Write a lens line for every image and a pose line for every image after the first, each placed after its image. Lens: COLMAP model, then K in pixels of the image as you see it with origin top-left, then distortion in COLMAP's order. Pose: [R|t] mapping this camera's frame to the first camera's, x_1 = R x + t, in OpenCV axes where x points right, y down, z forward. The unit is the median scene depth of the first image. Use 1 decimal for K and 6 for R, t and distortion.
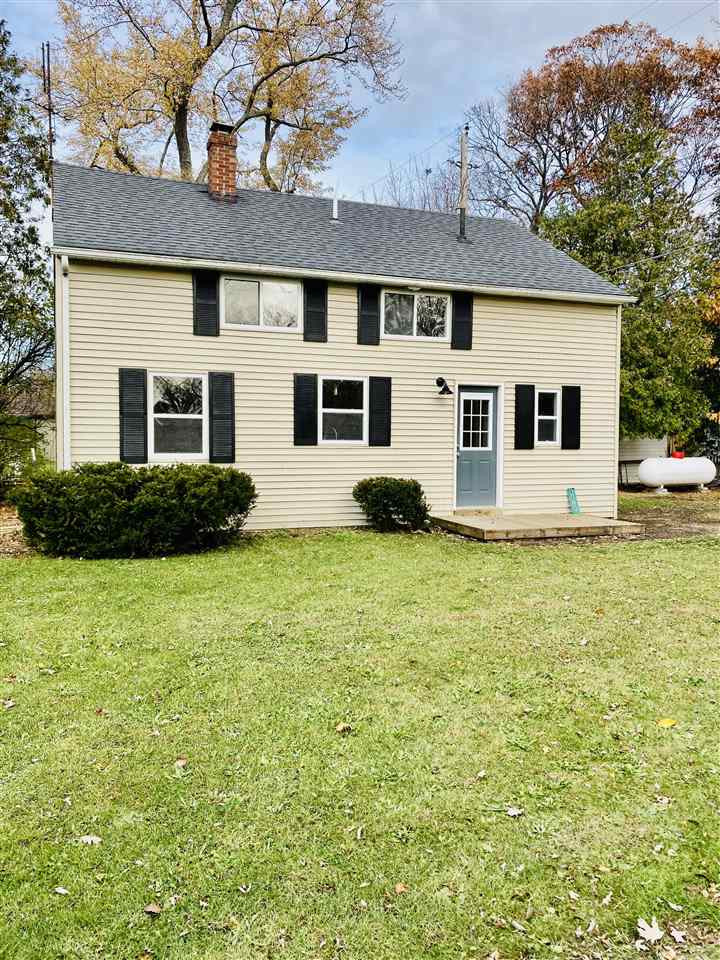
lens RADIAL K [[769.4, 0, 360.0], [0, 769.4, 480.0], [0, 0, 1]] dist [0.105031, -0.198564]
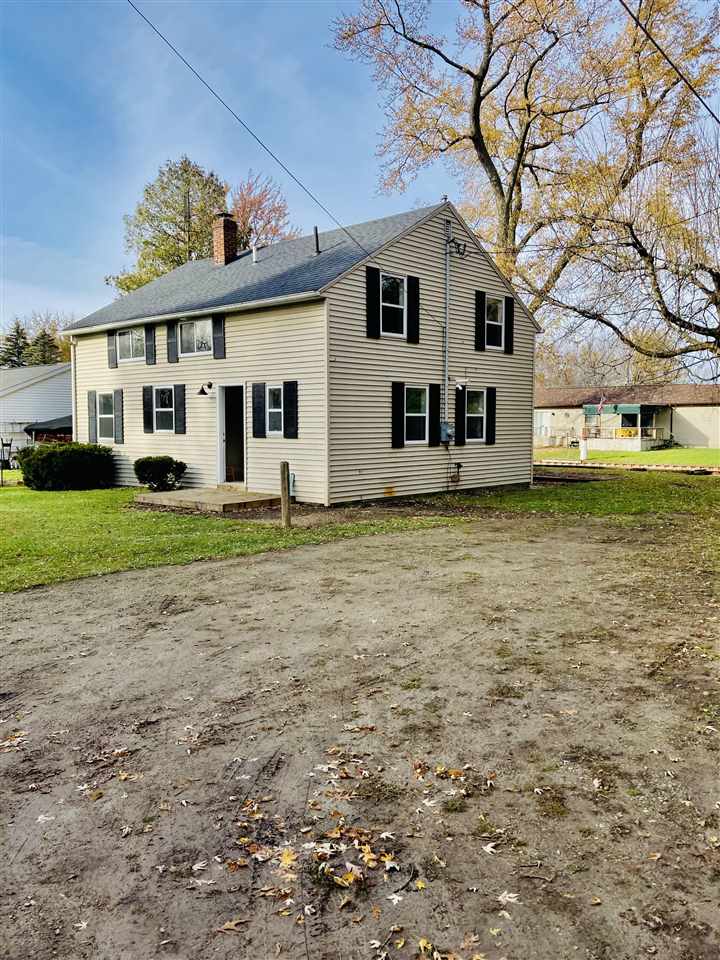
lens RADIAL K [[769.4, 0, 360.0], [0, 769.4, 480.0], [0, 0, 1]] dist [0.105031, -0.198564]
pose [[0.451427, 0.059448, -0.890325, 1.438804], [-0.042977, 0.998069, 0.044852, -0.038381], [0.891272, 0.018017, 0.453110, 0.659653]]
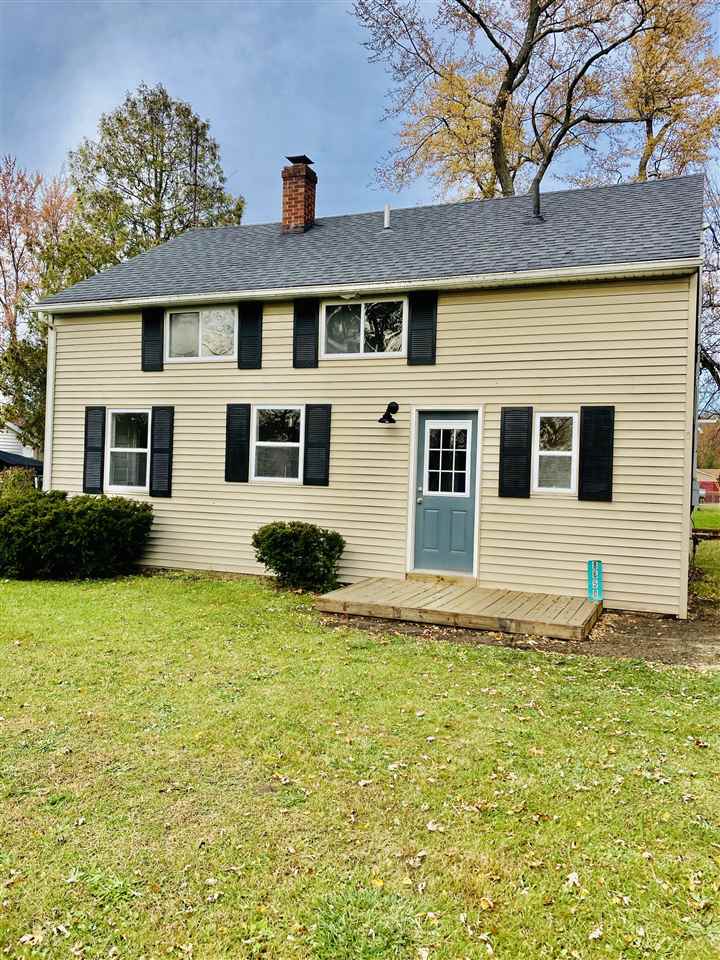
lens RADIAL K [[769.4, 0, 360.0], [0, 769.4, 480.0], [0, 0, 1]] dist [0.105031, -0.198564]
pose [[0.722562, 0.024921, -0.690856, 0.649815], [-0.062802, 0.997584, -0.029699, -0.028350], [0.688447, 0.064847, 0.722382, 0.424378]]
